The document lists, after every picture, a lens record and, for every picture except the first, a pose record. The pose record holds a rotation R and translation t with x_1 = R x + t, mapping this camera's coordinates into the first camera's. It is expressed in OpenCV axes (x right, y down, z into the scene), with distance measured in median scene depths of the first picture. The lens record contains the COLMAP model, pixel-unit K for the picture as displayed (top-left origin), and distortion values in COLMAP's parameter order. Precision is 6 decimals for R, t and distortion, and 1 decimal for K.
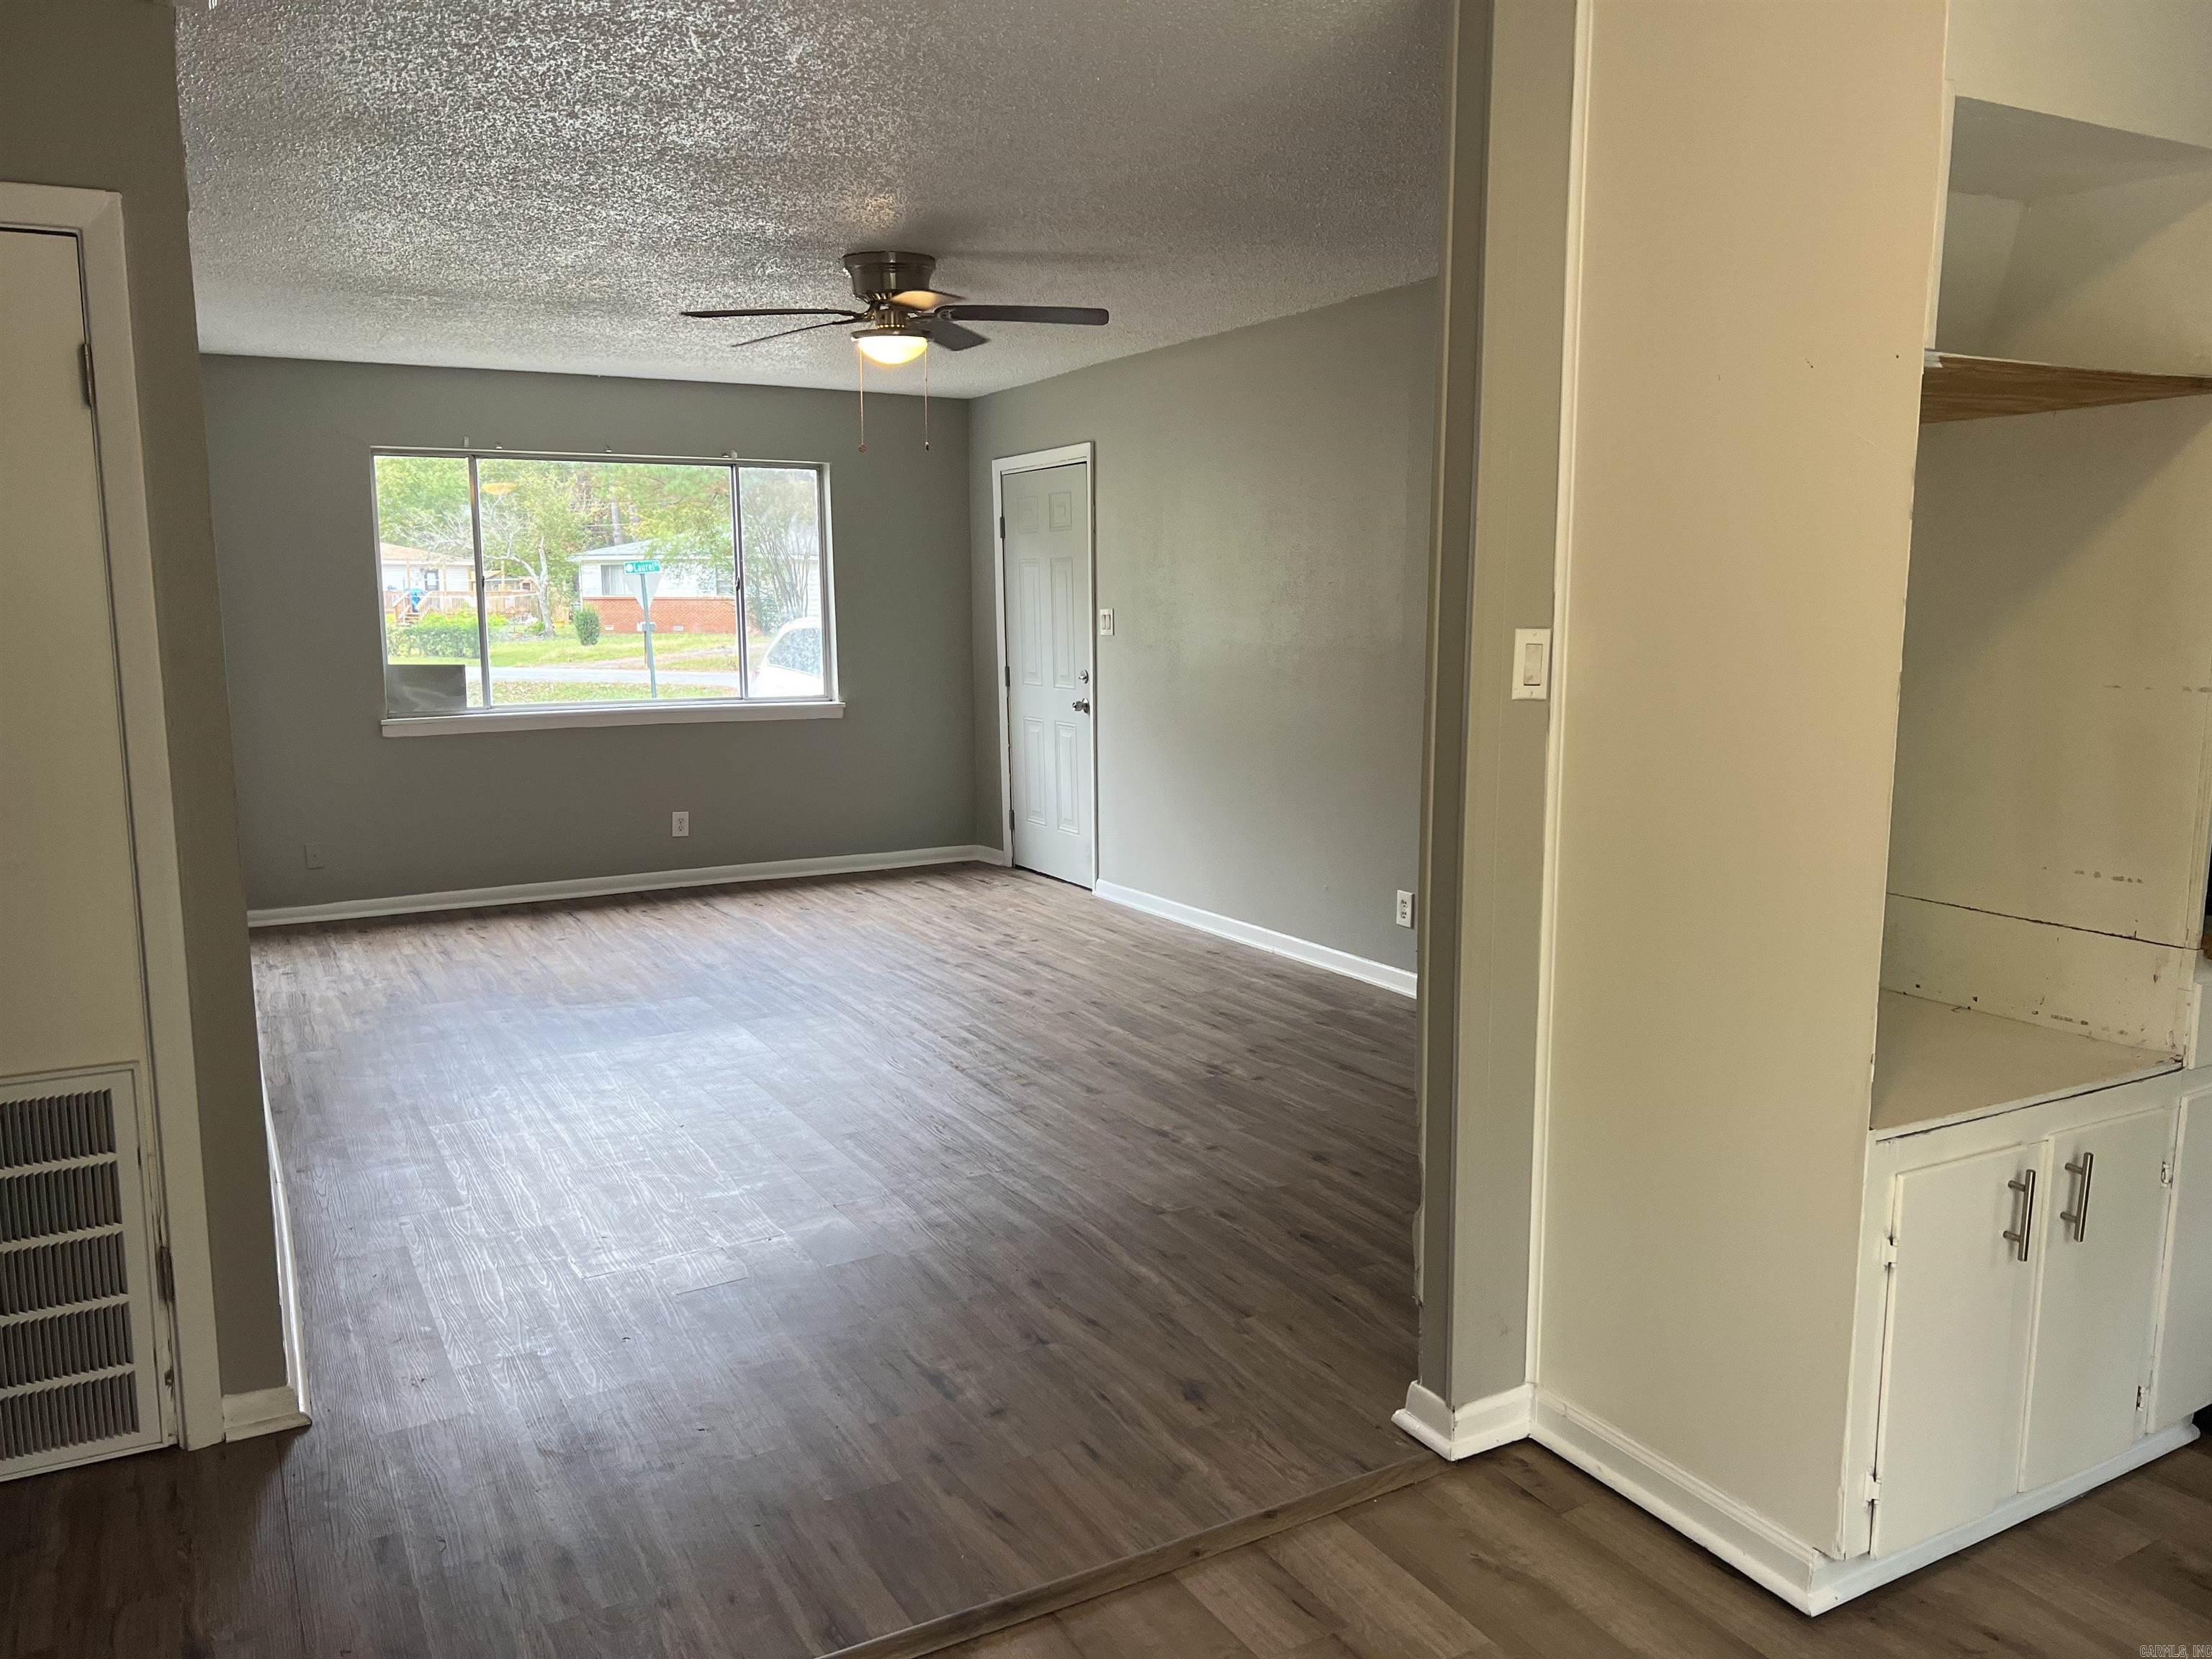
lens RADIAL K [[1660.3, 0, 1100.3], [0, 1660.3, 831.7], [0, 0, 1]] dist [0.048030, -0.056098]
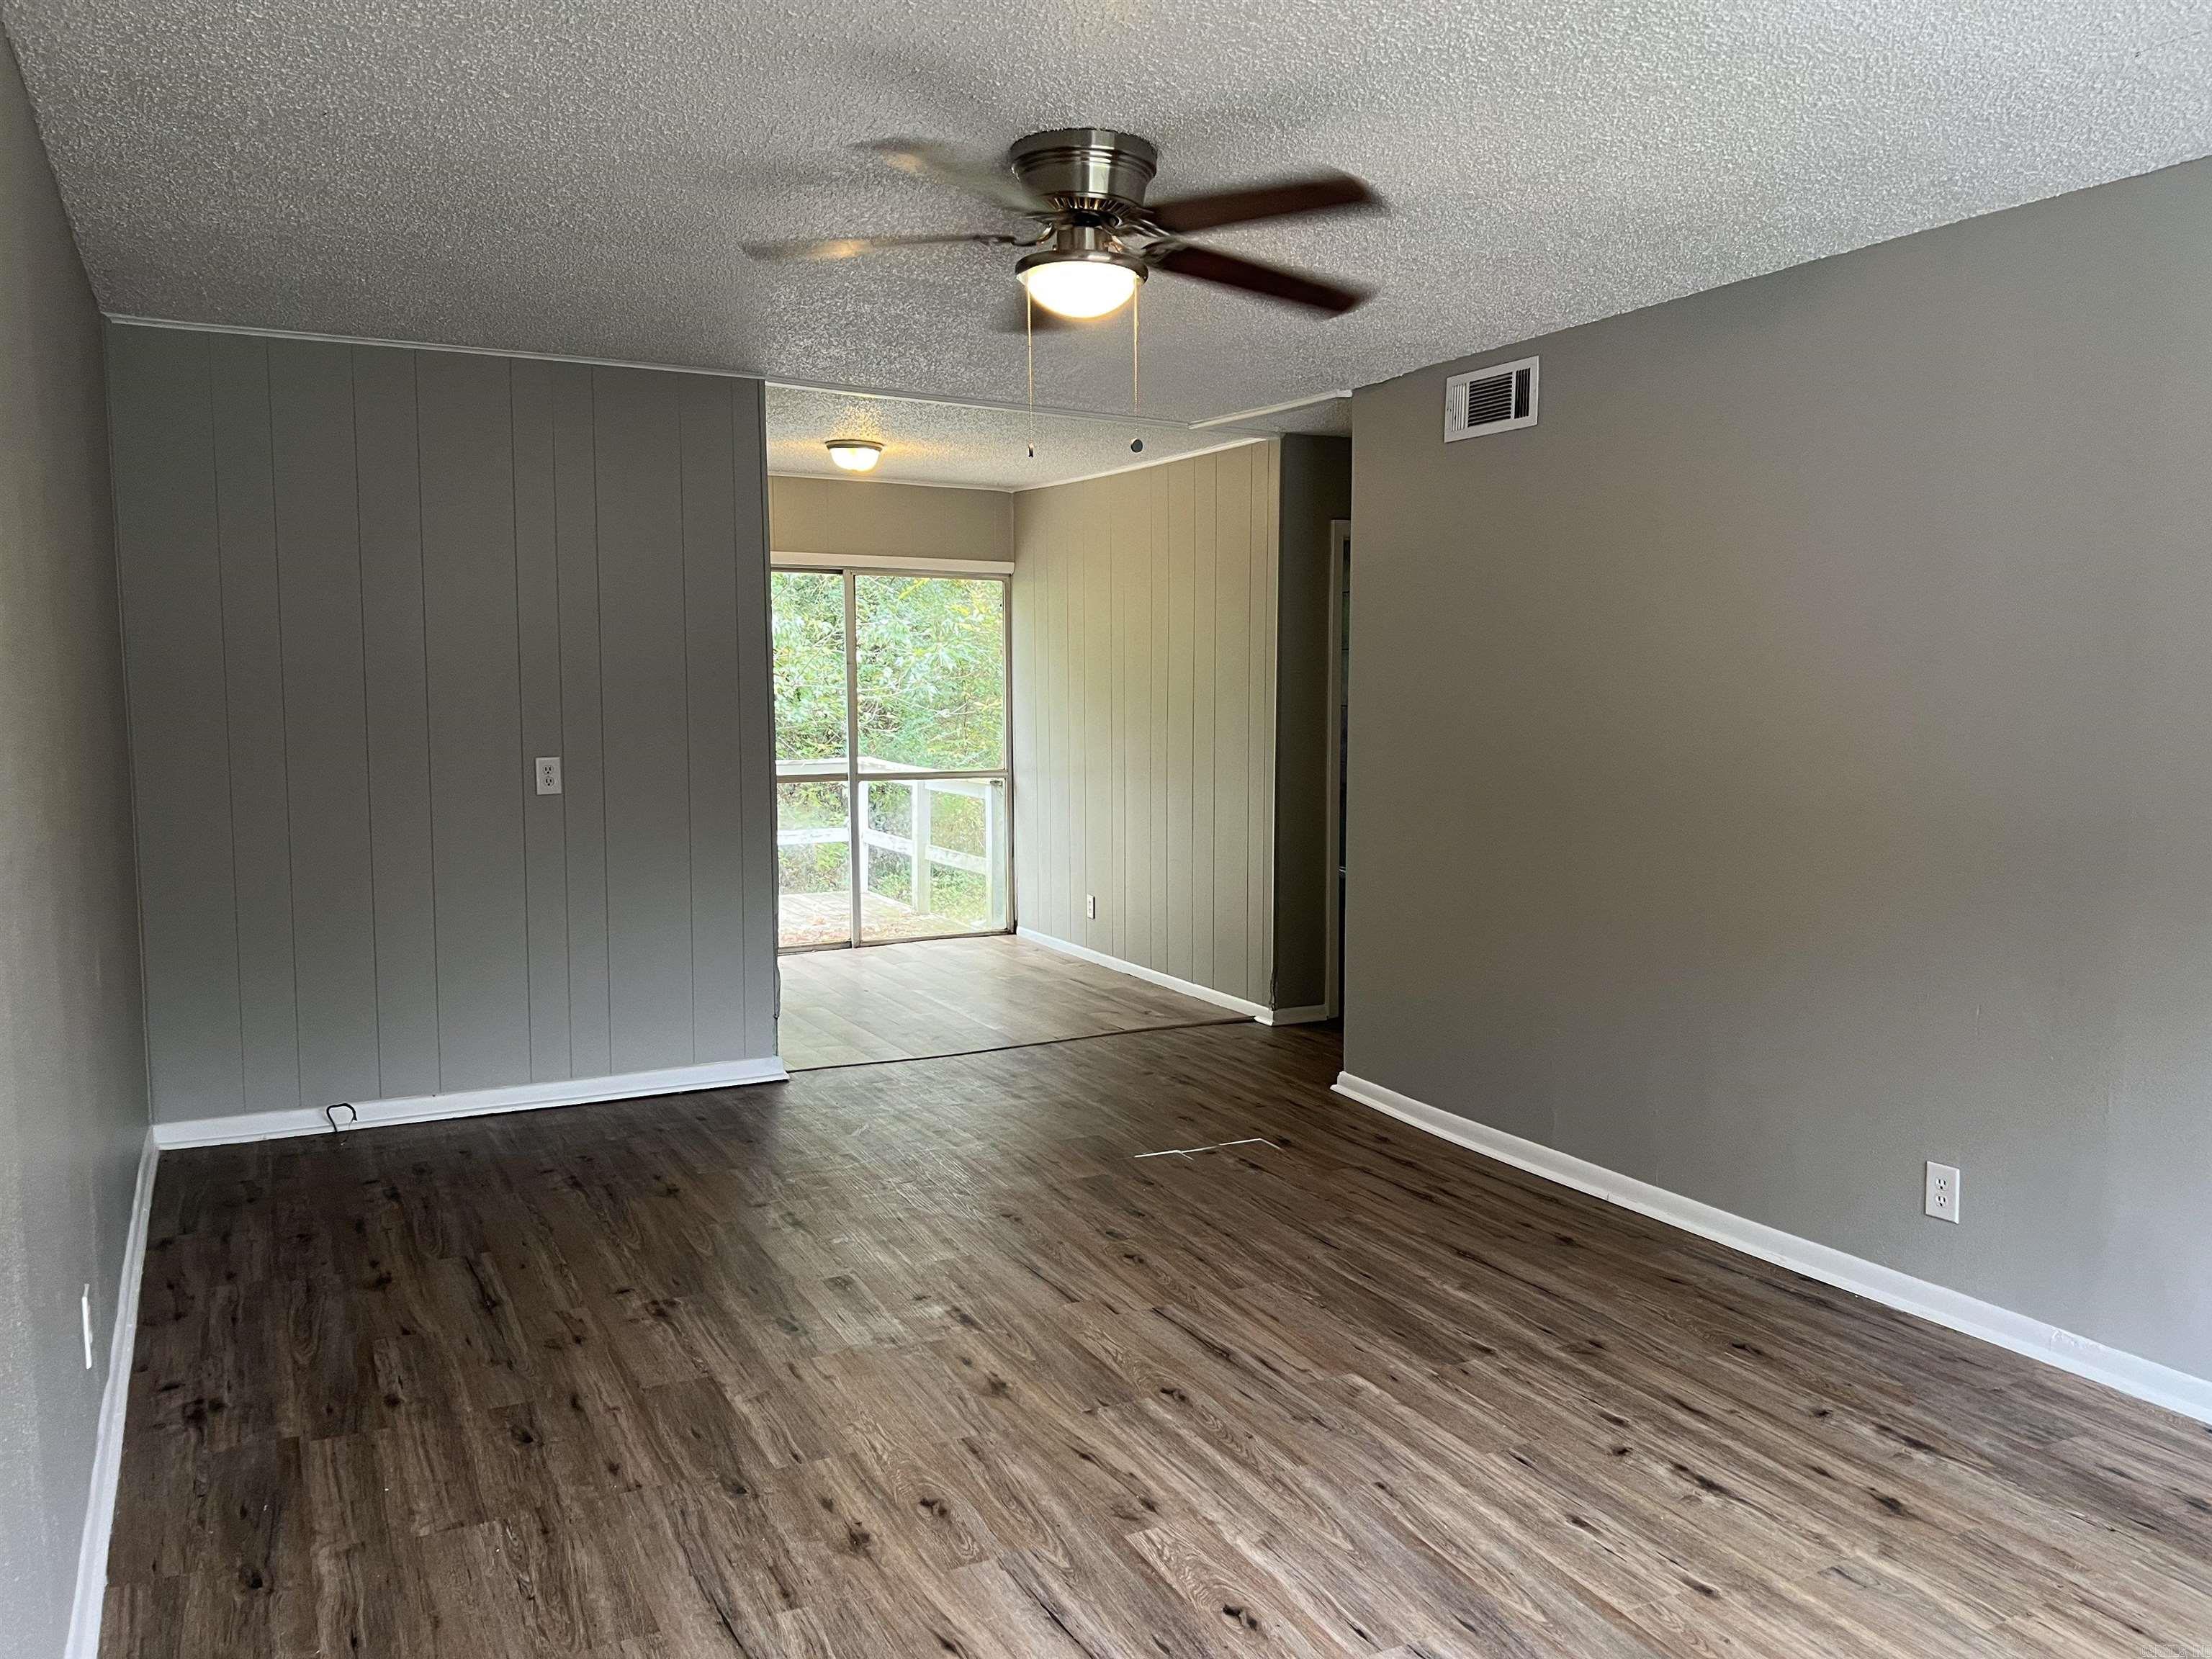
lens RADIAL K [[1660.3, 0, 1116.2], [0, 1660.3, 826.0], [0, 0, 1]] dist [0.048030, -0.056098]
pose [[-0.999933, 0.002459, 0.011342, -0.267923], [0.005050, 0.972115, 0.234452, -0.453322], [-0.010450, 0.234494, -0.972062, 3.124373]]
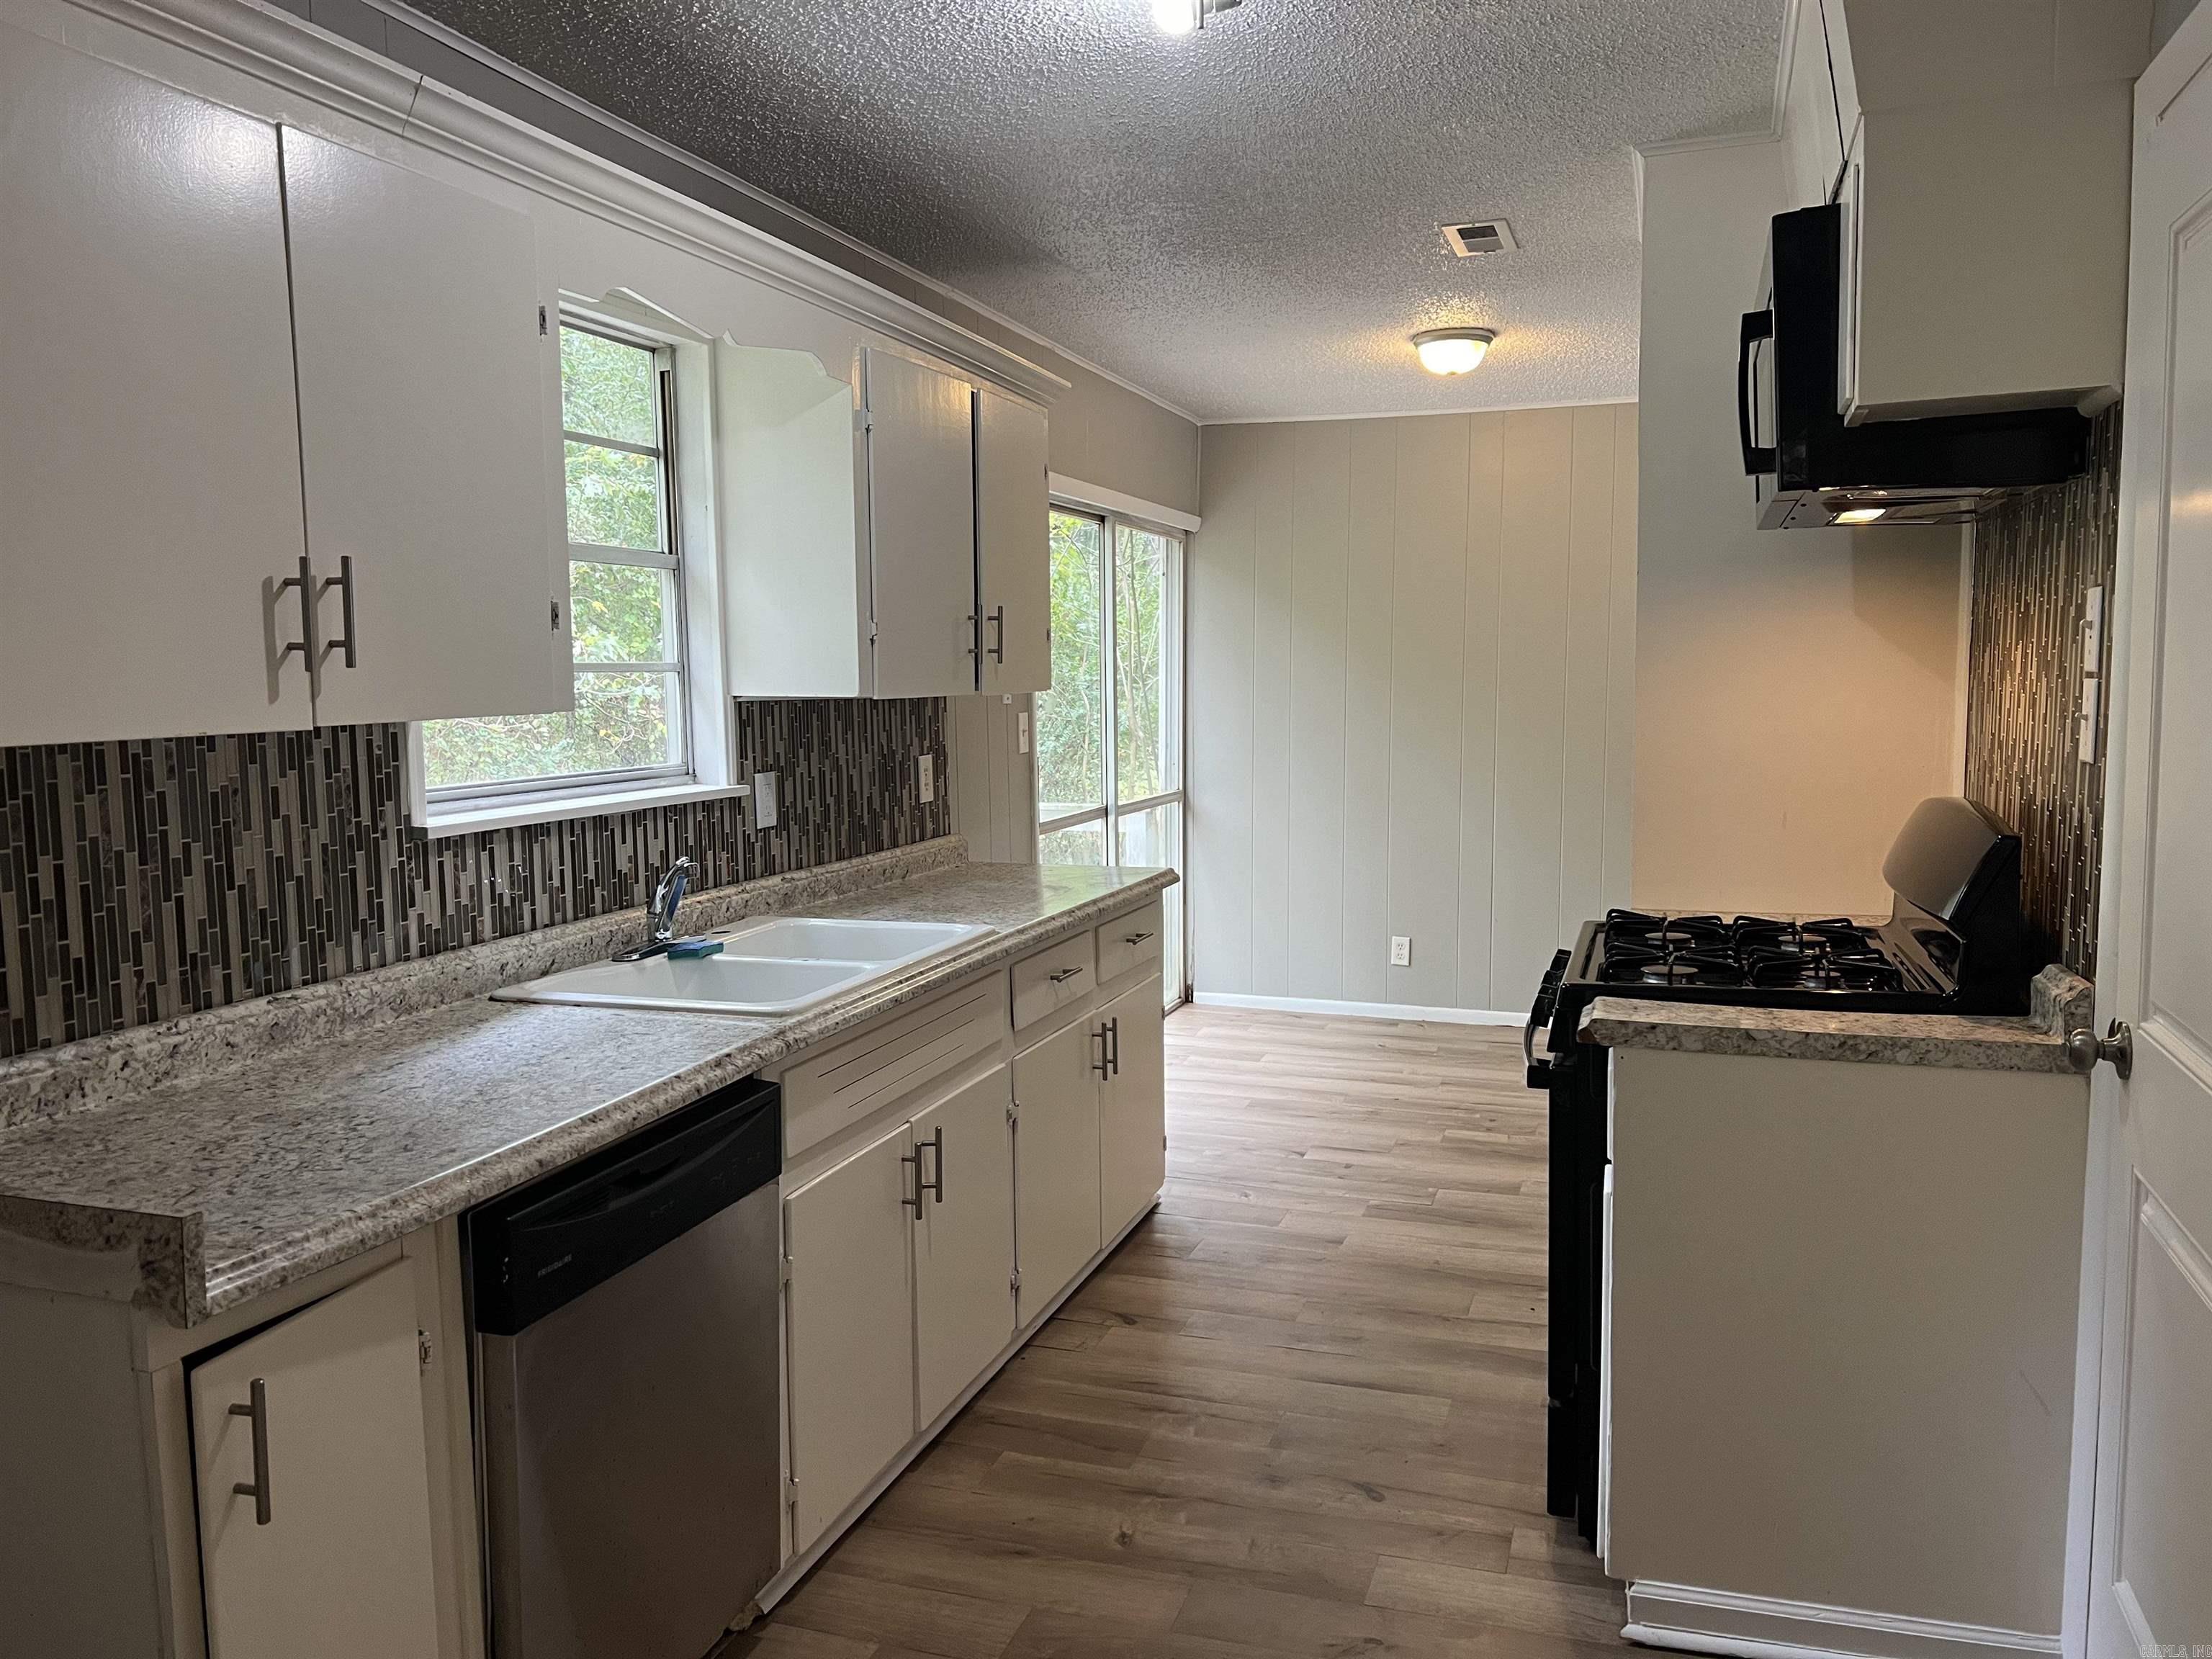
lens RADIAL K [[1660.3, 0, 1110.3], [0, 1660.3, 831.2], [0, 0, 1]] dist [0.048030, -0.056098]
pose [[-0.738701, 0.080388, -0.669223, 1.767767], [-0.082293, 0.974679, 0.207916, -0.232866], [0.668991, 0.208660, -0.713380, 1.582800]]
